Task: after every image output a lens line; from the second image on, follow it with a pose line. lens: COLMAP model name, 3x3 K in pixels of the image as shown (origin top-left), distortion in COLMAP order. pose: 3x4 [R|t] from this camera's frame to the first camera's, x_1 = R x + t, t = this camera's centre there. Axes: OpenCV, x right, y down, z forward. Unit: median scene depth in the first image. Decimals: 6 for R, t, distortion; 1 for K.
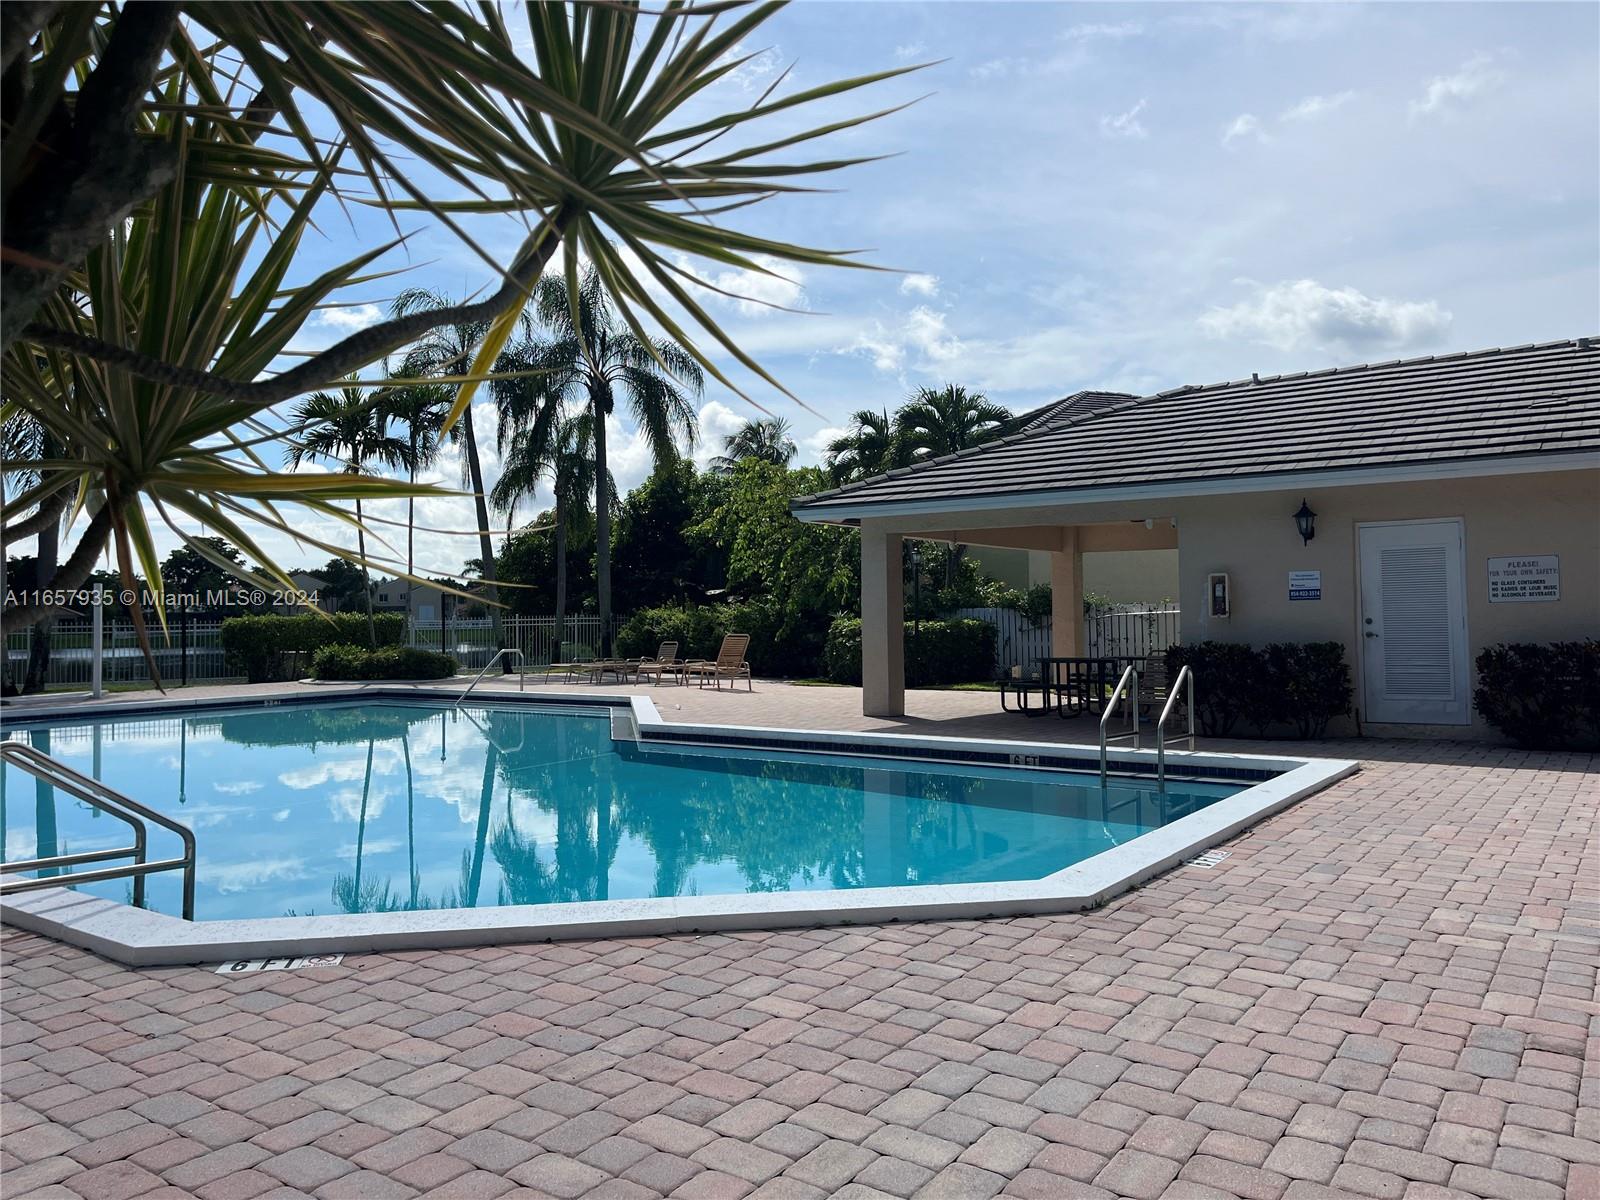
lens RADIAL K [[1190.3, 0, 800.0], [0, 1190.3, 600.0], [0, 0, 1]] dist [0.082718, -0.111197]
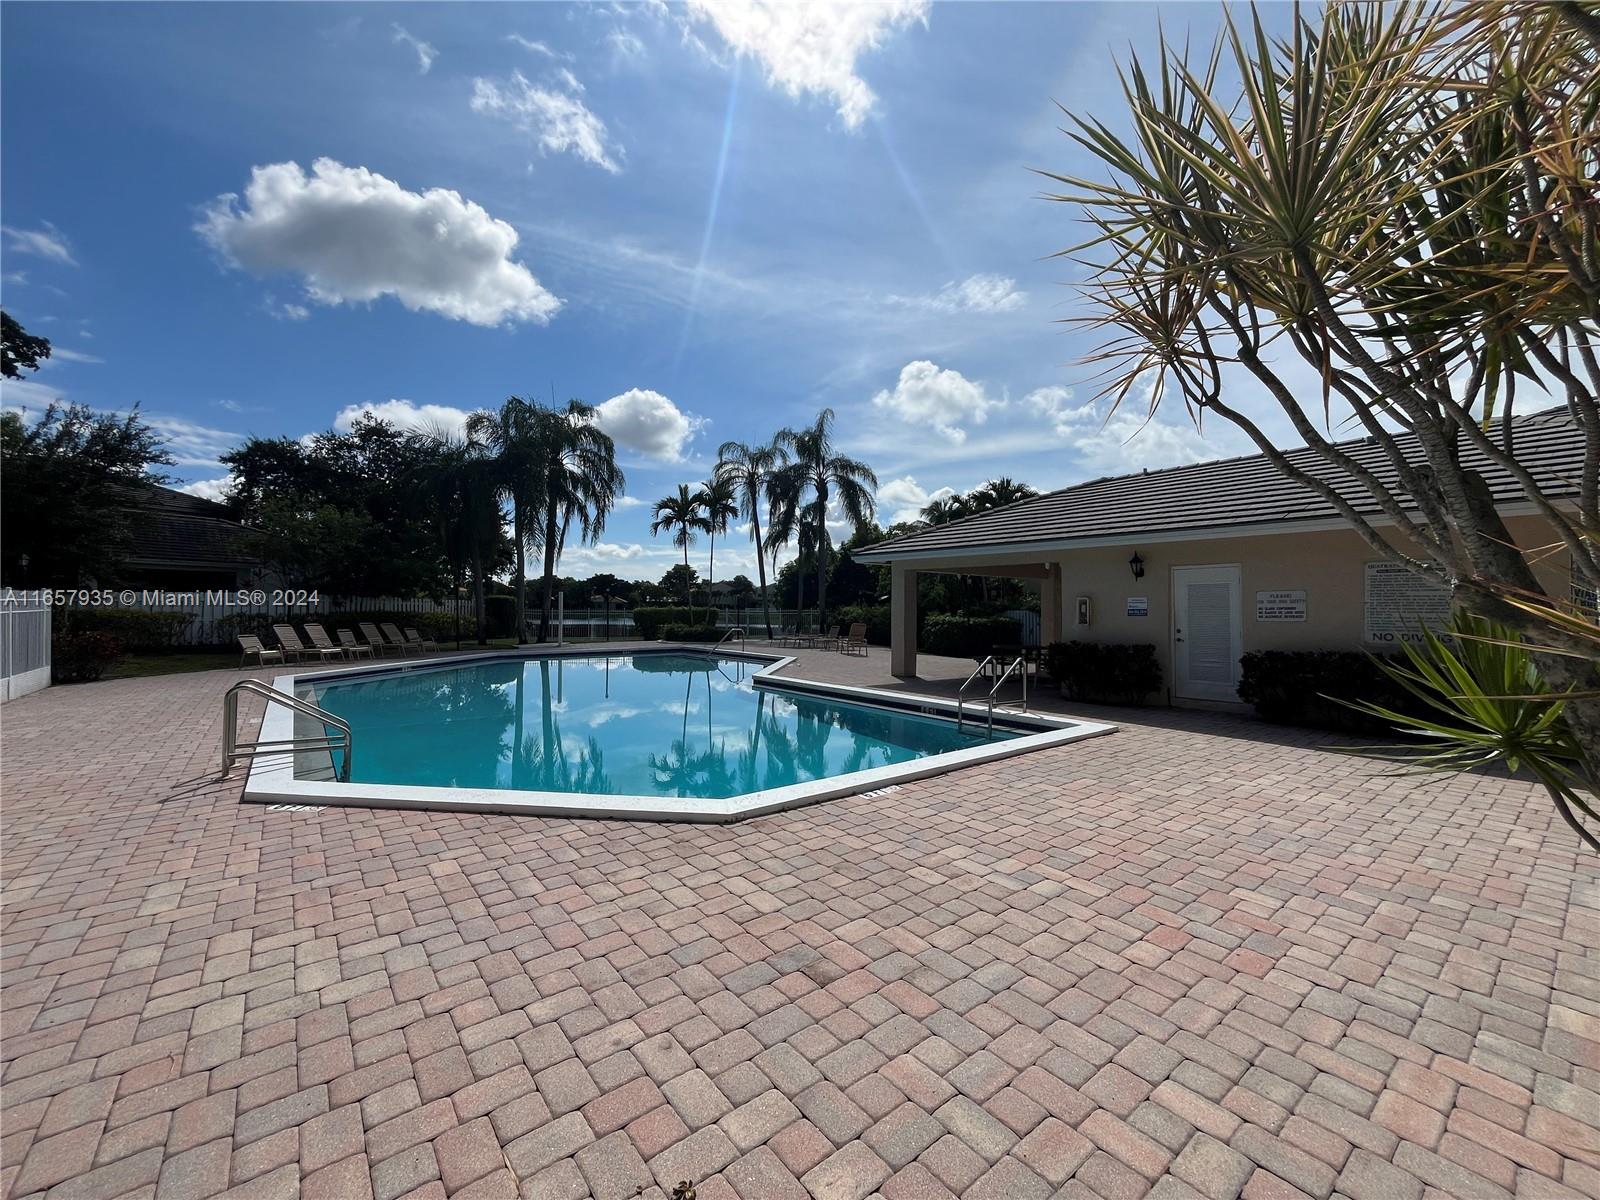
lens RADIAL K [[645.4, 0, 800.0], [0, 645.4, 600.0], [0, 0, 1]] dist [-0.003605, -0.000394]
pose [[0.958655, 0.013492, -0.284252, 0.668594], [-0.012186, 0.999906, 0.006363, -0.057792], [0.284311, -0.002636, 0.958728, 0.223674]]
